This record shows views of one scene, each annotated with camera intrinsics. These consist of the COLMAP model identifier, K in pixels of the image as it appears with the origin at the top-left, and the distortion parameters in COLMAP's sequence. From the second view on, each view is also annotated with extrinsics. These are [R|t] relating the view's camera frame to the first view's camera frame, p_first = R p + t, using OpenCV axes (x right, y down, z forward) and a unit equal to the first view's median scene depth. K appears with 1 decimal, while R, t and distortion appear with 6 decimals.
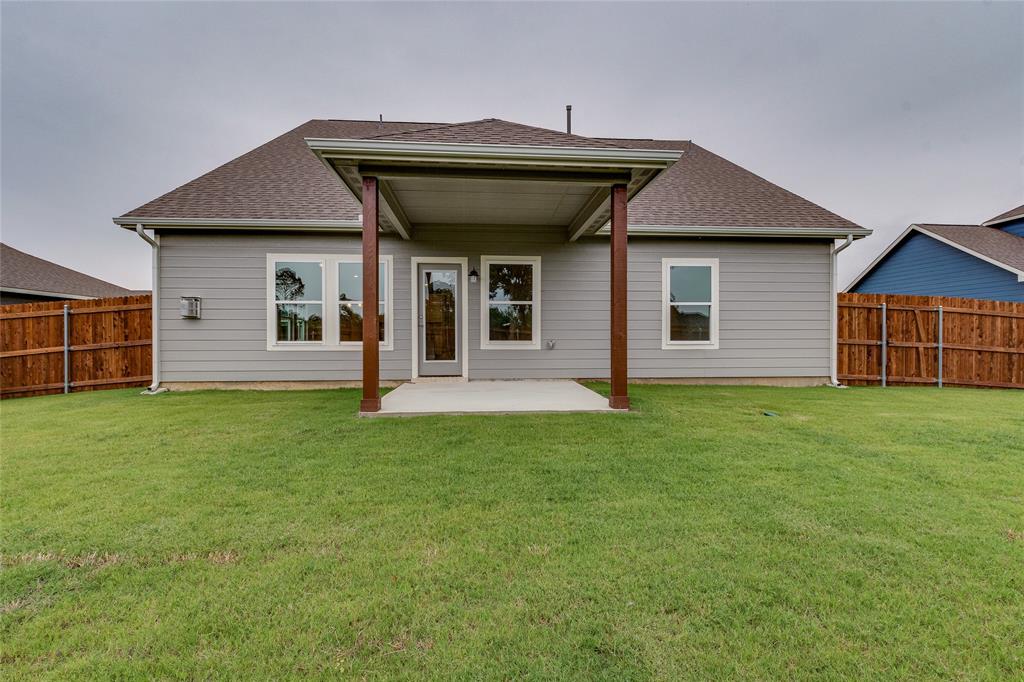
lens RADIAL K [[506.9, 0, 515.3], [0, 506.9, 336.3], [0, 0, 1]] dist [0.003158, 0.000121]
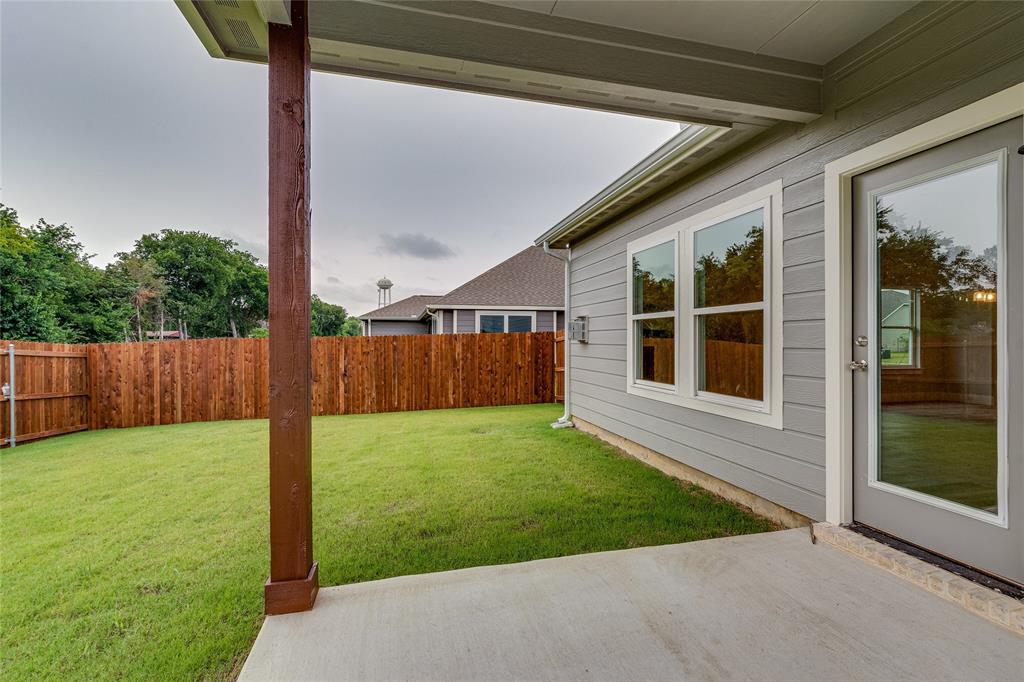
lens RADIAL K [[455.2, 0, 508.7], [0, 455.2, 339.1], [0, 0, 1]] dist [-0.000680, 0.000023]
pose [[0.146815, -0.000726, -0.989164, 0.064701], [-0.014038, 0.999897, -0.002818, -0.036354], [0.989064, 0.014299, 0.146790, 0.759864]]
